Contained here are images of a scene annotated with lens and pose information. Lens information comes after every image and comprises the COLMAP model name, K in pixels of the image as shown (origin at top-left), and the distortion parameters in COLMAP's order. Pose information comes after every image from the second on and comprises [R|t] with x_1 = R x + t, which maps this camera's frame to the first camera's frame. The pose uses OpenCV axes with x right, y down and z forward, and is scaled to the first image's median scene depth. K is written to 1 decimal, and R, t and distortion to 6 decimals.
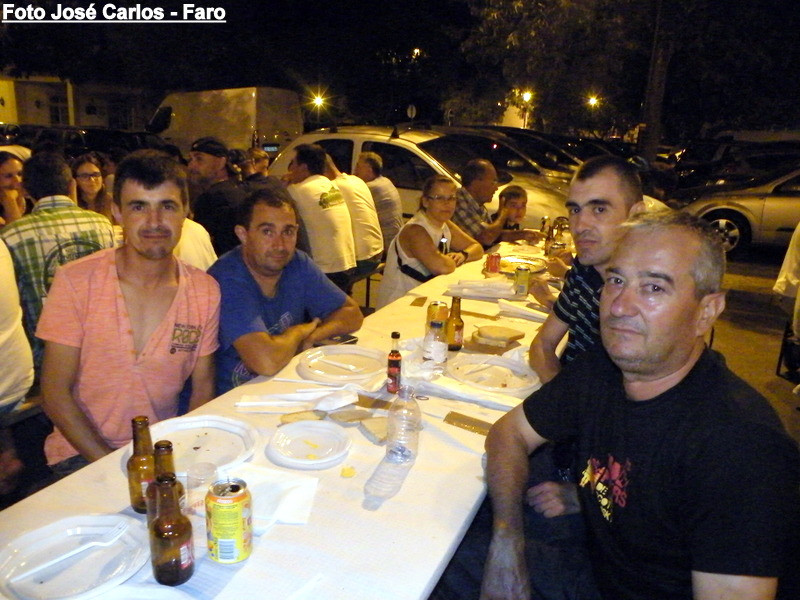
lens RADIAL K [[640.5, 0, 397.4], [0, 640.5, 303.9], [0, 0, 1]] dist [-0.158549, 0.155902]
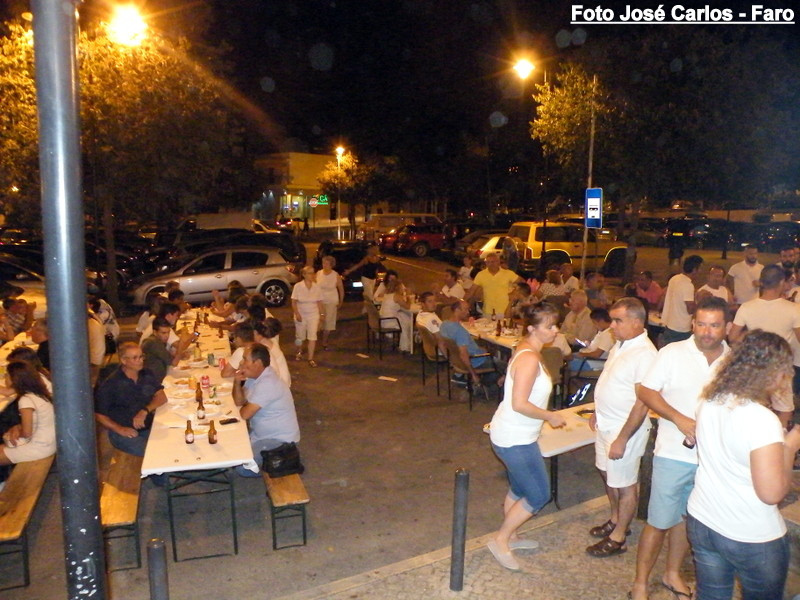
lens RADIAL K [[640.5, 0, 397.4], [0, 640.5, 303.9], [0, 0, 1]] dist [-0.158549, 0.155902]
pose [[0.738293, -0.147356, 0.658186, -0.072511], [0.216878, 0.975884, -0.024791, 0.040916], [-0.638660, 0.161049, 0.752447, -0.371678]]
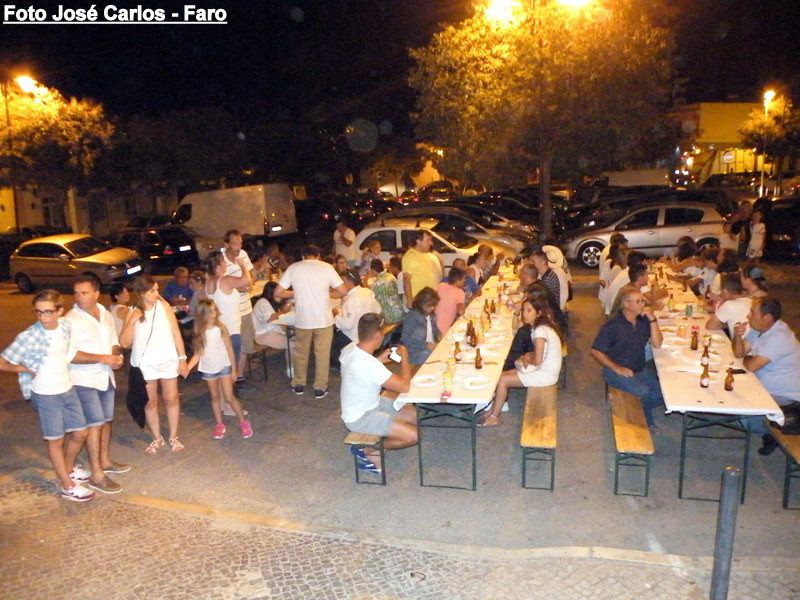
lens RADIAL K [[640.5, 0, 397.4], [0, 640.5, 303.9], [0, 0, 1]] dist [-0.158549, 0.155902]
pose [[0.985721, -0.119171, 0.118960, -0.129612], [0.127841, 0.989454, -0.068097, 0.038470], [-0.109590, 0.082333, 0.990561, -0.360594]]
